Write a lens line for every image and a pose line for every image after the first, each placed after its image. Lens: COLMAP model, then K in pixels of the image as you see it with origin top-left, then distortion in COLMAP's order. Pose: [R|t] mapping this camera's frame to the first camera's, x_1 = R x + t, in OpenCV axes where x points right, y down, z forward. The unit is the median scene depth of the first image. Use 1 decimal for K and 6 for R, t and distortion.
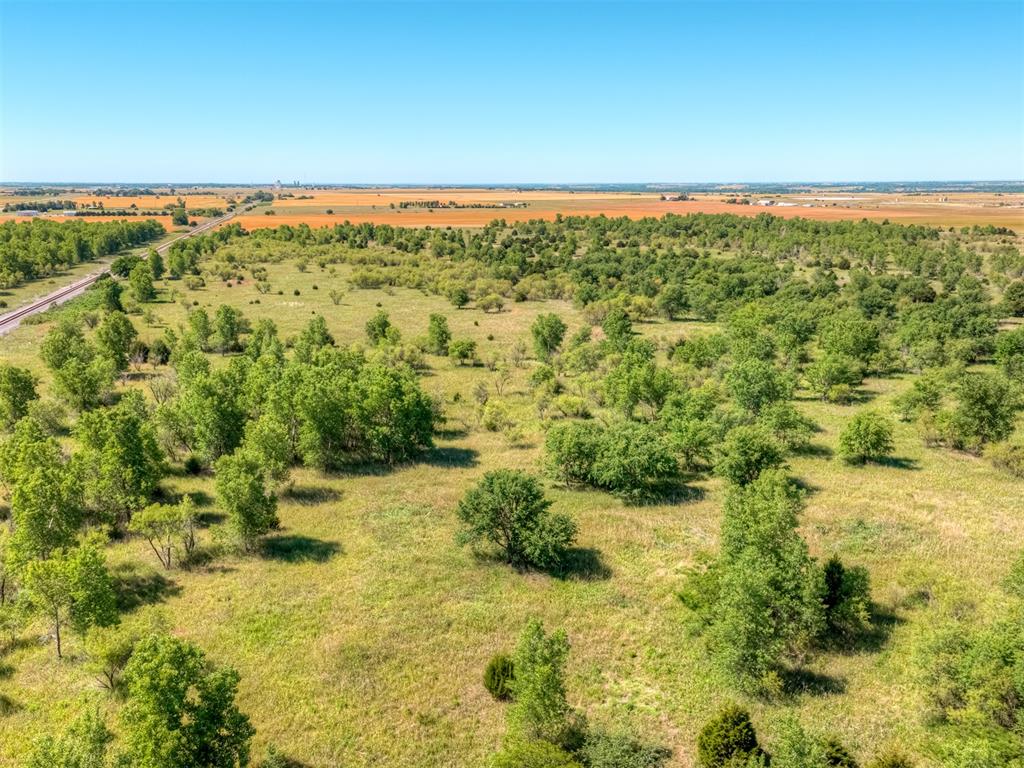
lens RADIAL K [[921.3, 0, 503.7], [0, 921.3, 384.6], [0, 0, 1]] dist [0.068705, -0.083228]
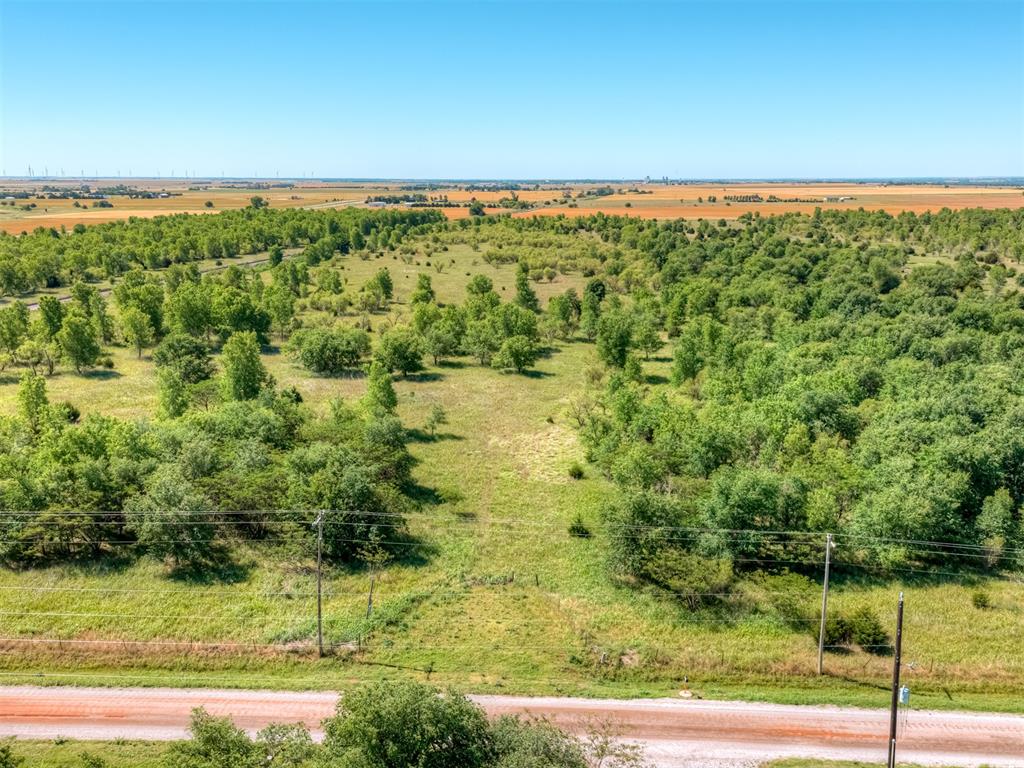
lens RADIAL K [[921.3, 0, 503.7], [0, 921.3, 384.6], [0, 0, 1]] dist [0.068705, -0.083228]
pose [[0.897624, 0.094886, -0.430427, 0.153562], [-0.093090, 0.995337, 0.025286, 0.008833], [0.430819, 0.017371, 0.902271, -0.037129]]
